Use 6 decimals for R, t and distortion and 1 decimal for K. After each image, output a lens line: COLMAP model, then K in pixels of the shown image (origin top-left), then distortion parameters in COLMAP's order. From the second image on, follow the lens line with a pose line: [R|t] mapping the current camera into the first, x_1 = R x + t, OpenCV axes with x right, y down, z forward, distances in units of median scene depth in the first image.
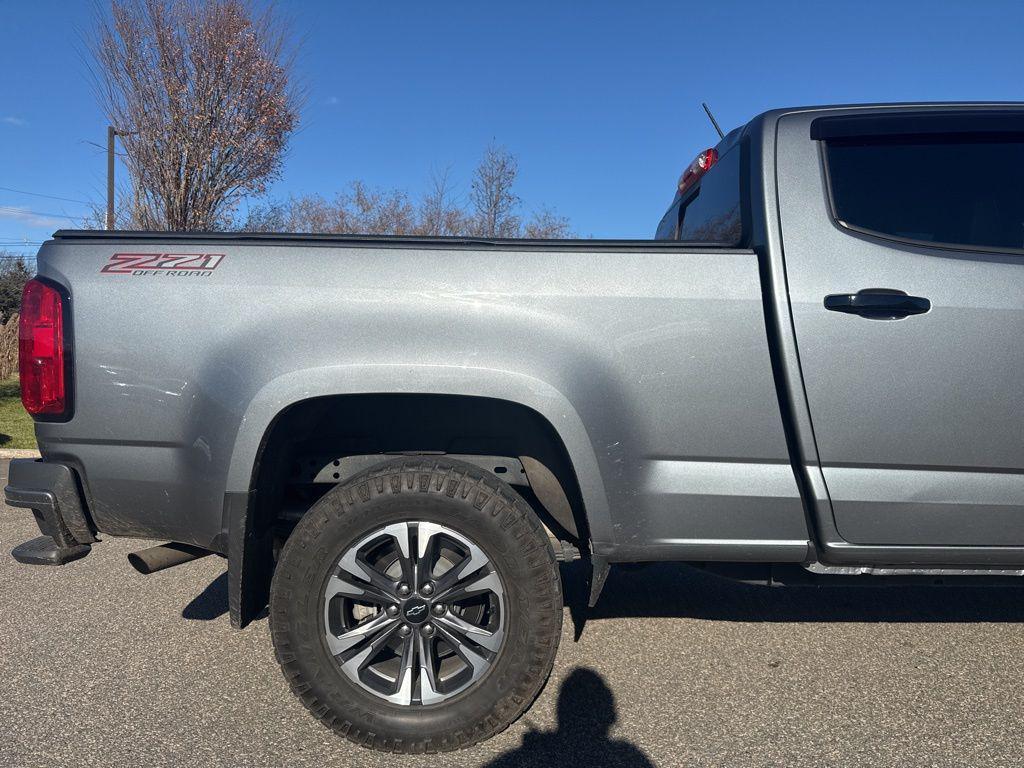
lens RADIAL K [[724.2, 0, 490.0], [0, 724.2, 381.4], [0, 0, 1]] dist [0.008812, -0.003884]
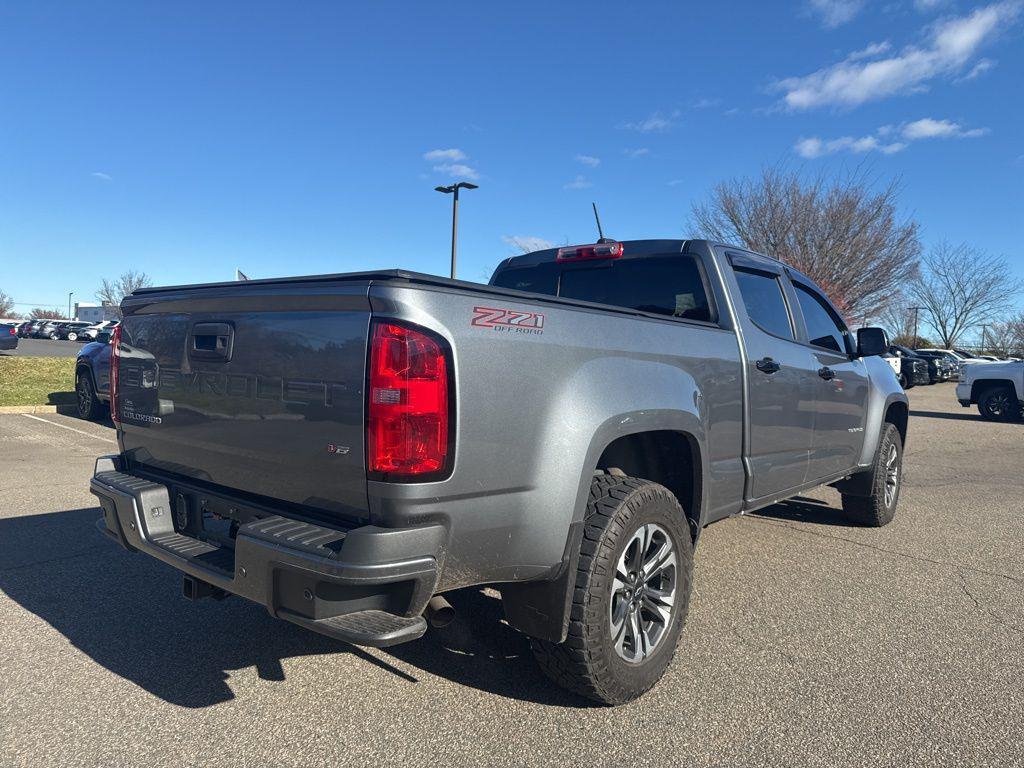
lens RADIAL K [[730.1, 0, 502.6], [0, 730.1, 384.6], [0, 0, 1]] dist [-0.003734, -0.001258]
pose [[0.630550, -0.008956, 0.776097, -1.282970], [0.003526, 0.999956, 0.008674, -0.077690], [-0.776140, -0.002733, 0.630554, 0.337962]]
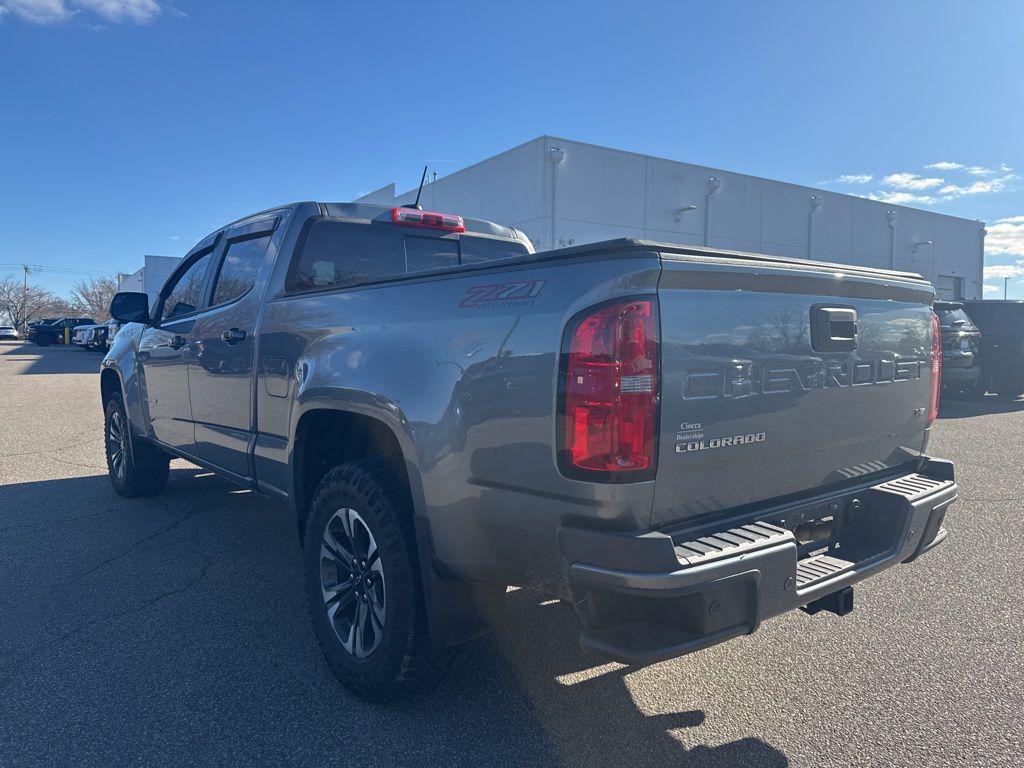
lens RADIAL K [[730.5, 0, 509.8], [0, 730.5, 372.7], [0, 0, 1]] dist [-0.016443, -0.005852]
pose [[-0.642425, -0.041442, 0.765227, -1.174564], [0.024184, 0.996943, 0.074294, -0.163672], [-0.765967, 0.066234, -0.639459, 2.473082]]
